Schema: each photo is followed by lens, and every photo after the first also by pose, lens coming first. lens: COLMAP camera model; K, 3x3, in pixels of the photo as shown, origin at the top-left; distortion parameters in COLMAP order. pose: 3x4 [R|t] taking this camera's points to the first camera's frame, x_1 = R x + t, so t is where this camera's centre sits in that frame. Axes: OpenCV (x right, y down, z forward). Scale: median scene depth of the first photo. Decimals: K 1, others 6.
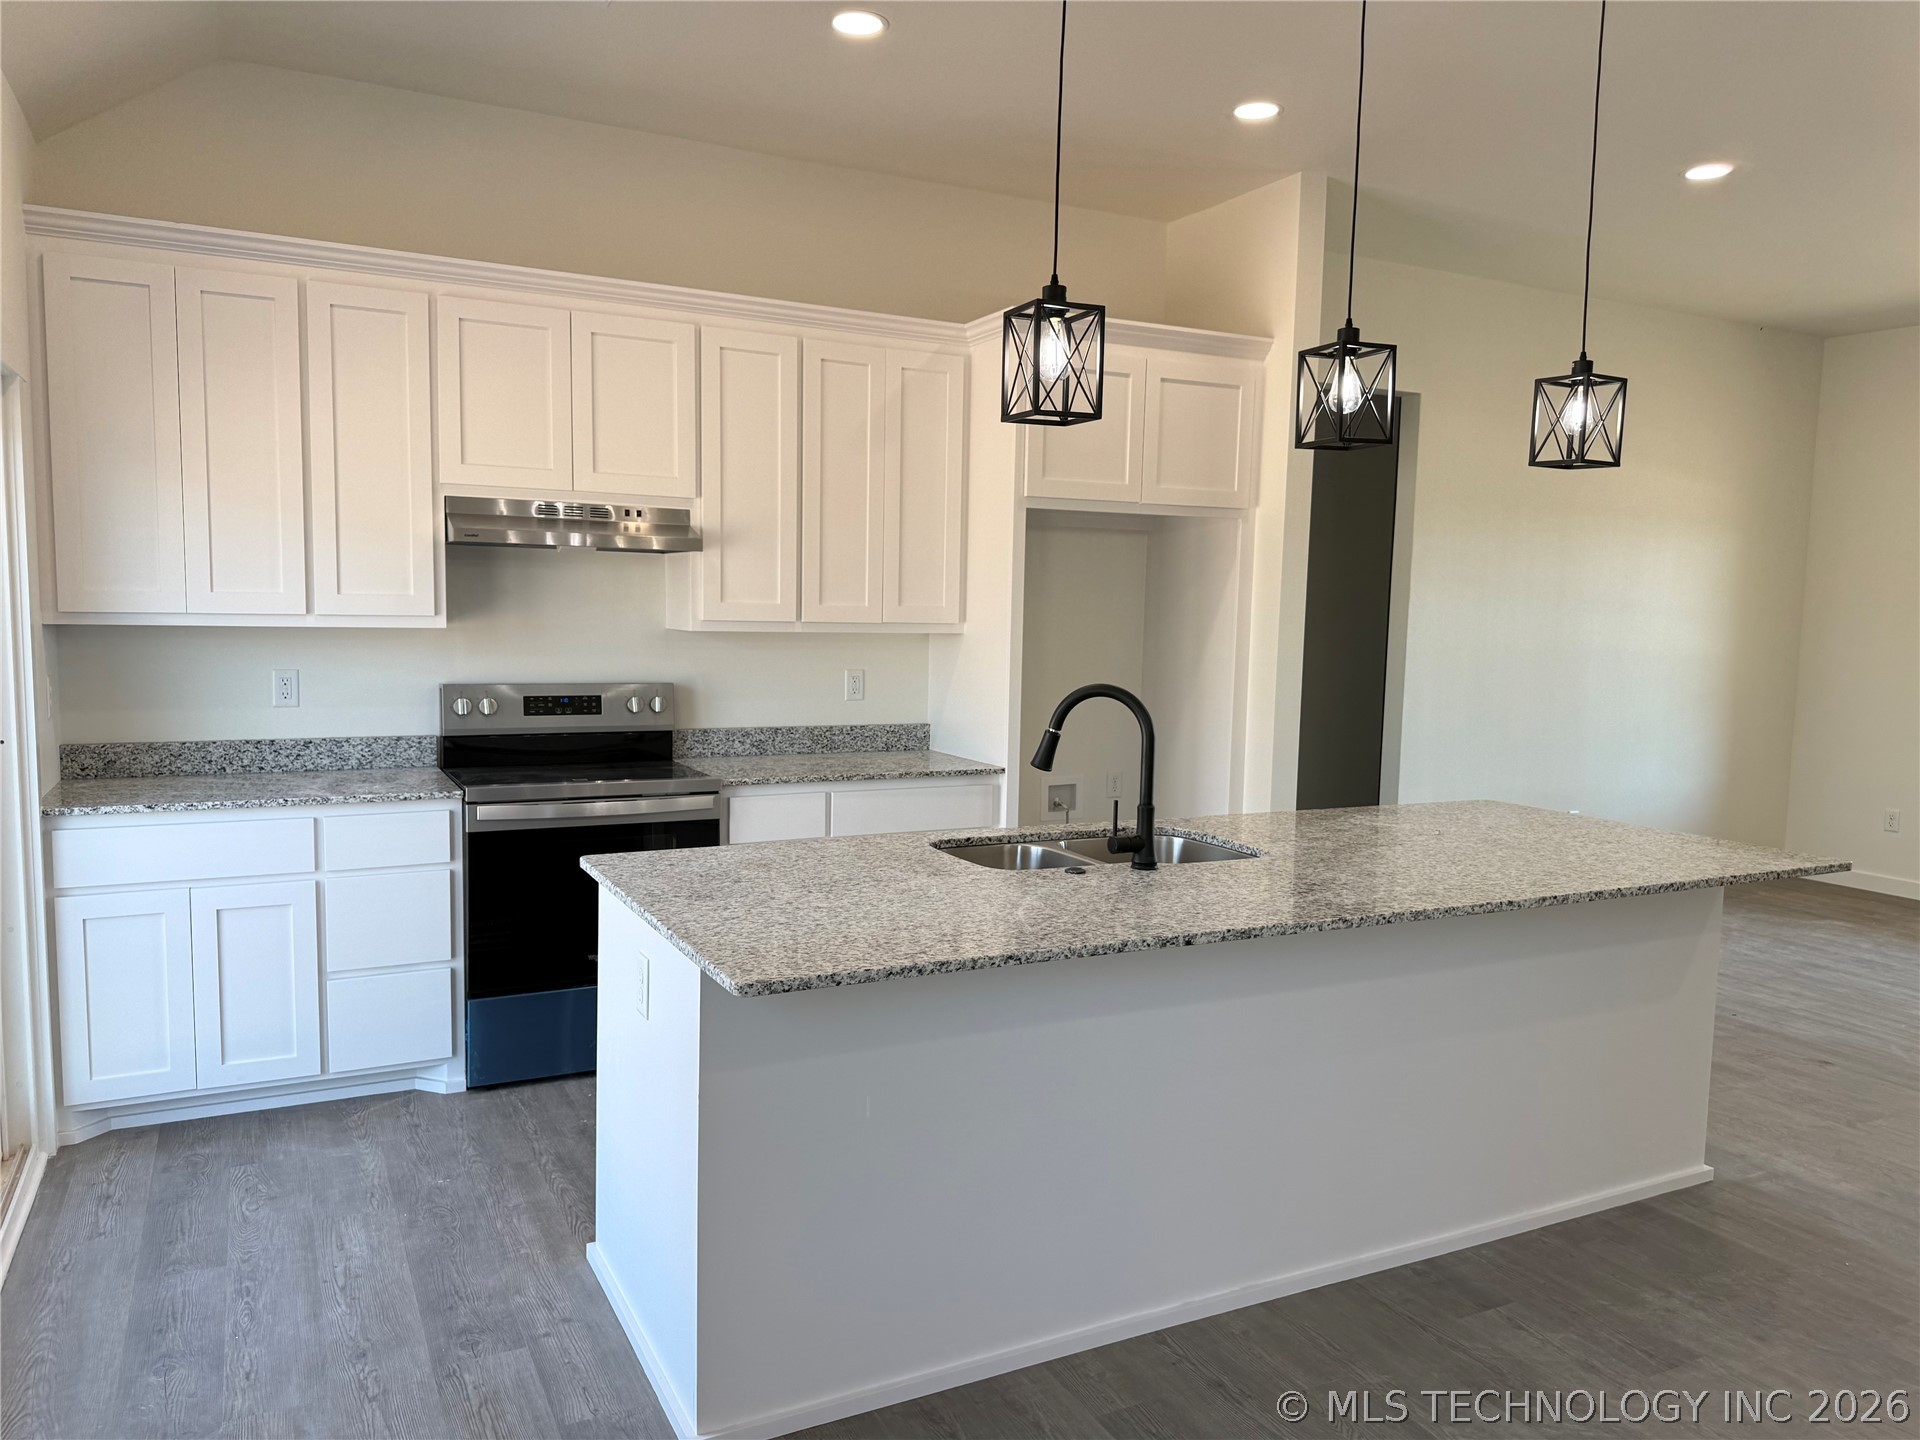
lens RADIAL K [[1349.0, 0, 960.0], [0, 1349.0, 720.0], [0, 0, 1]] dist [0.046368, -0.075222]
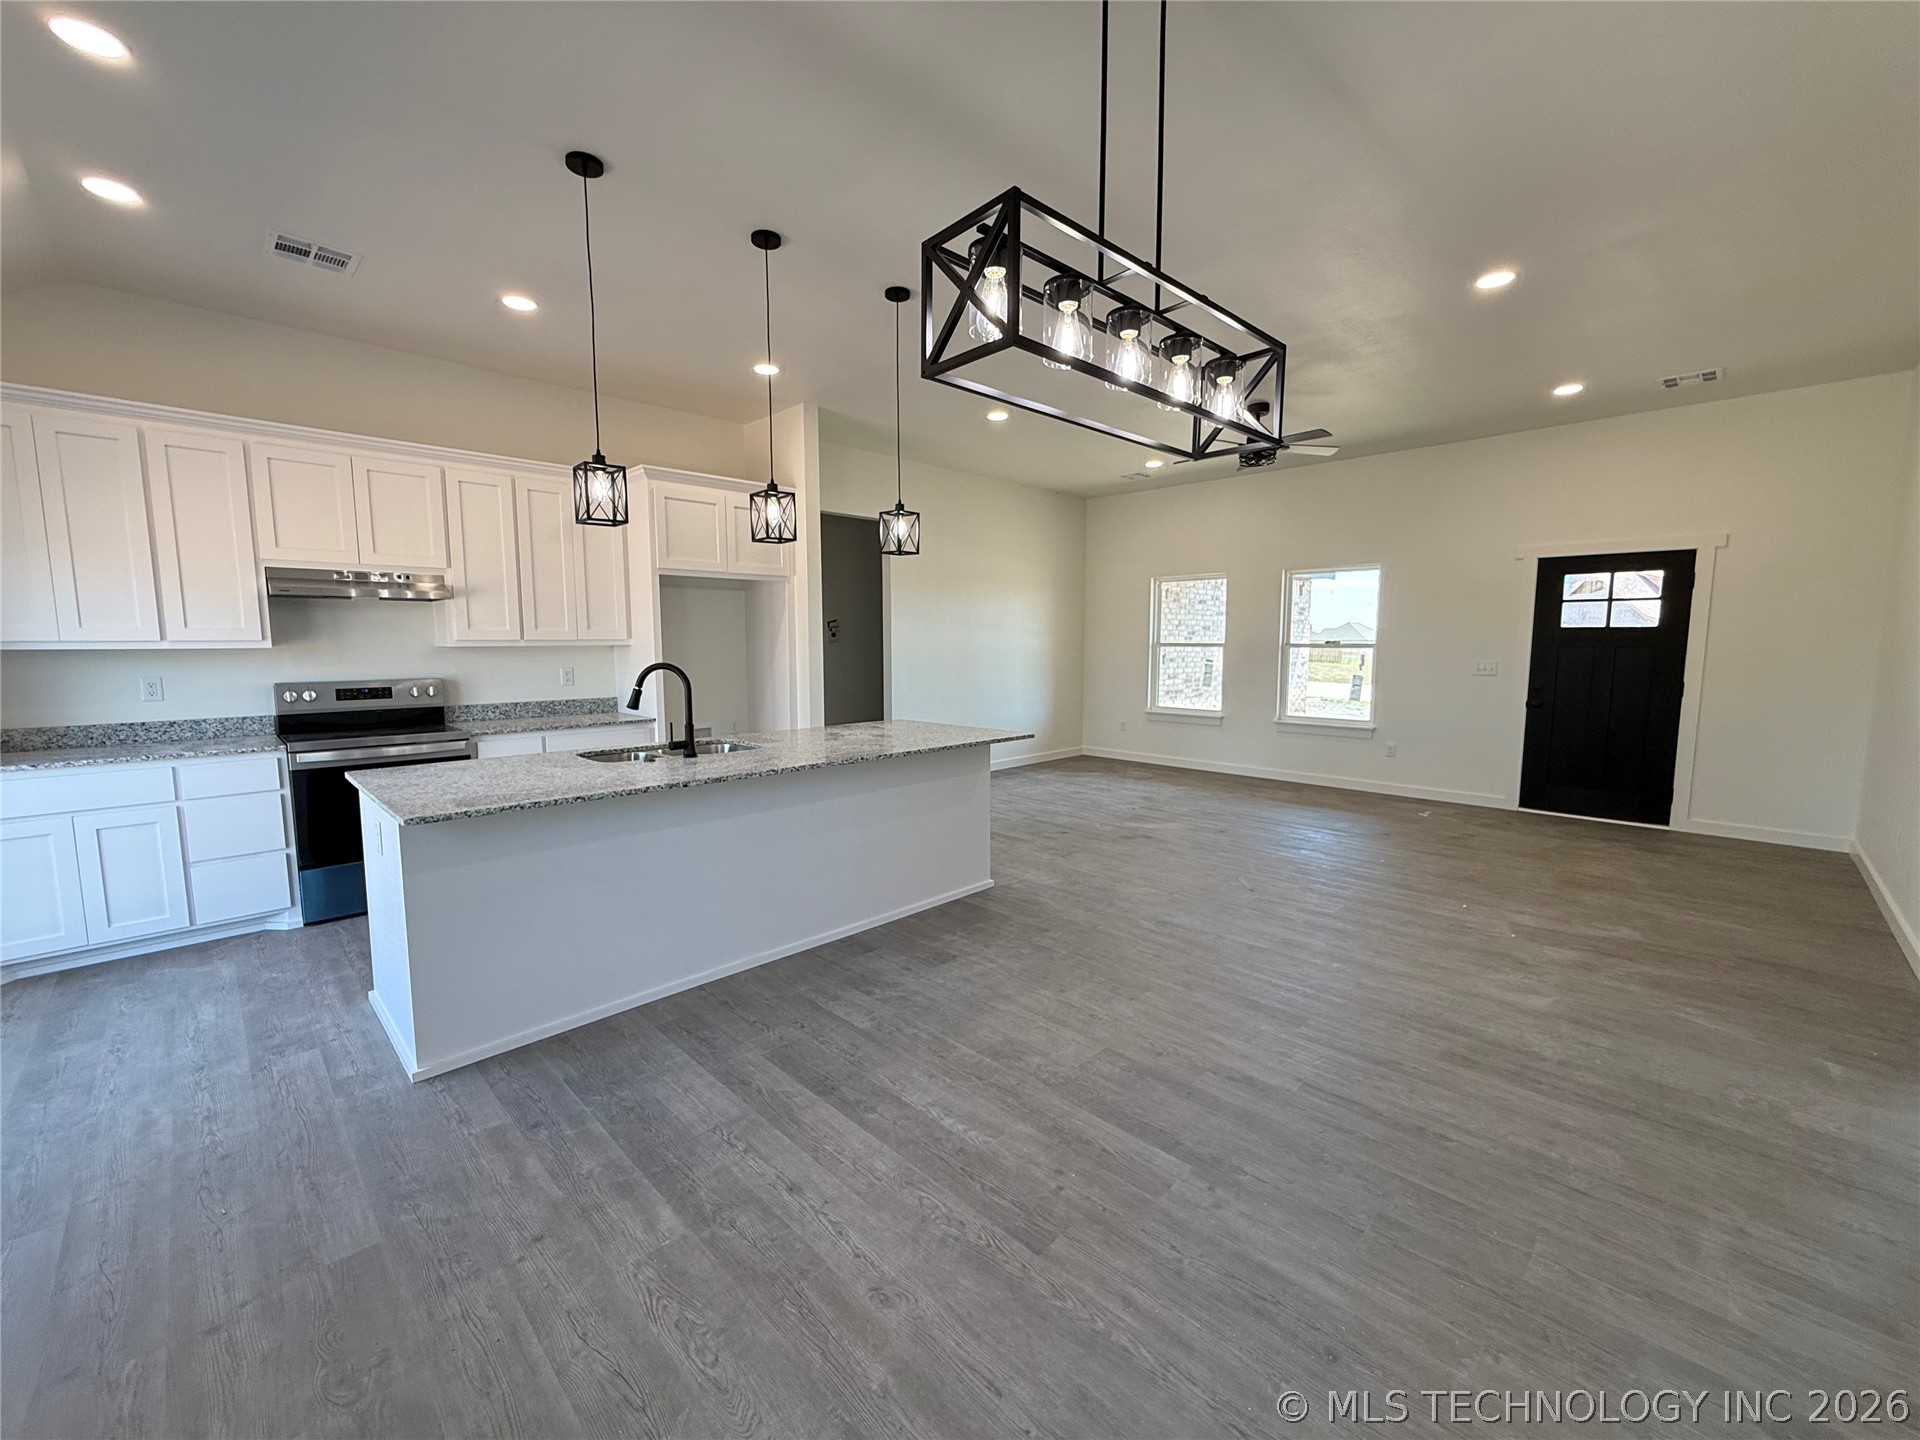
lens RADIAL K [[762.6, 0, 963.8], [0, 762.6, 714.1], [0, 0, 1]] dist [-0.017687, 0.004195]
pose [[0.949290, -0.051614, 0.310136, 0.133373], [0.046864, 0.998642, 0.022753, 0.031848], [-0.310889, -0.007065, 0.950420, -0.126168]]
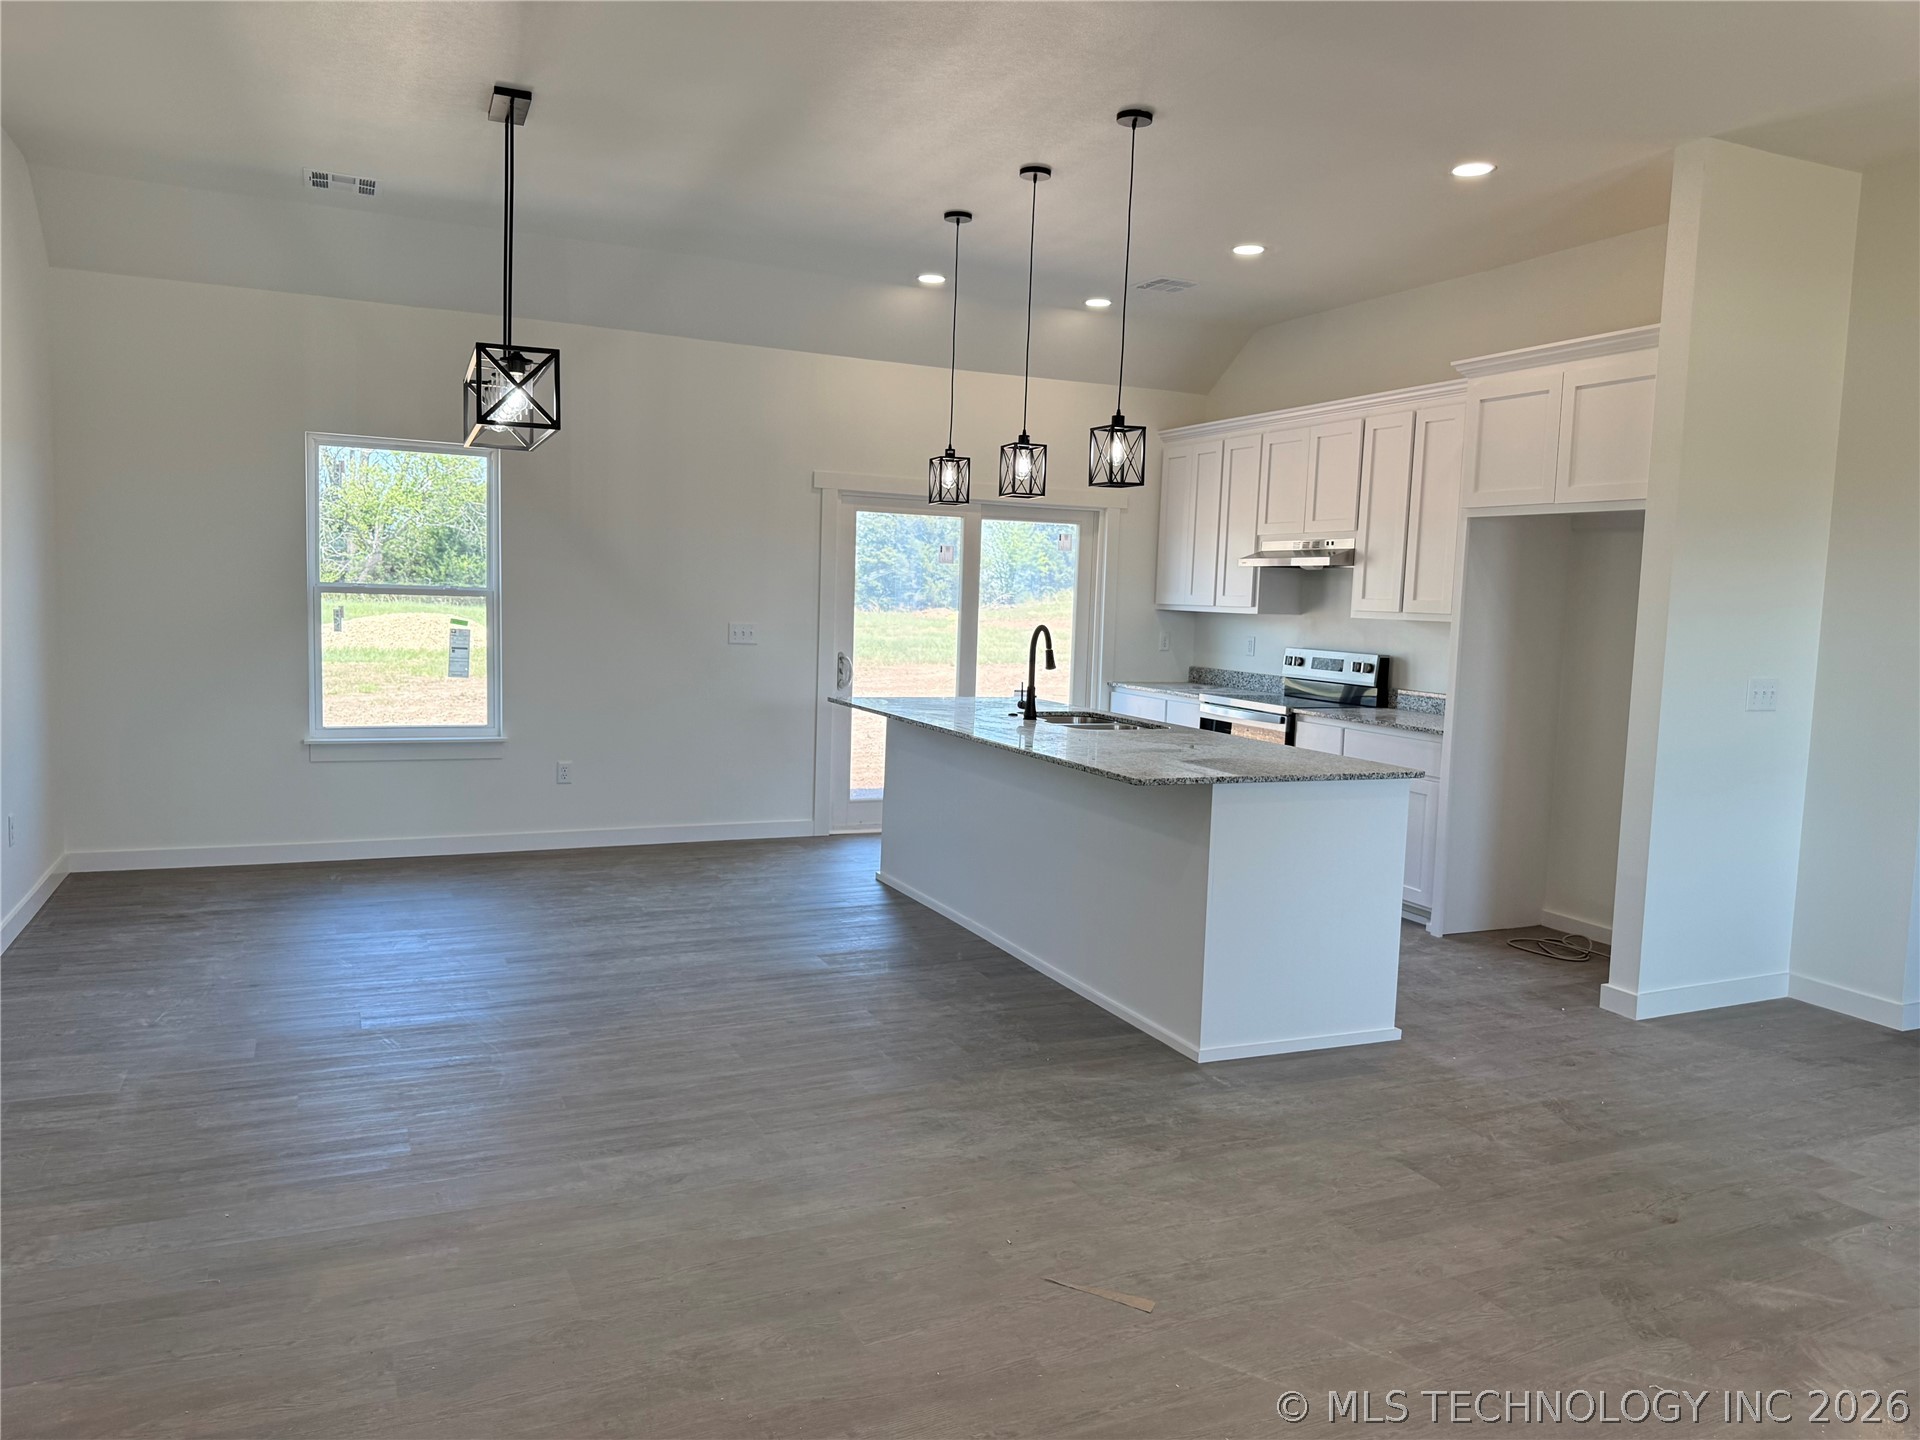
lens RADIAL K [[1349.0, 0, 960.0], [0, 1349.0, 720.0], [0, 0, 1]] dist [0.046368, -0.075222]
pose [[-0.039875, 0.074397, -0.996431, 1.566048], [-0.116651, 0.990059, 0.078589, -0.024238], [0.992372, 0.119369, -0.030800, 0.721030]]
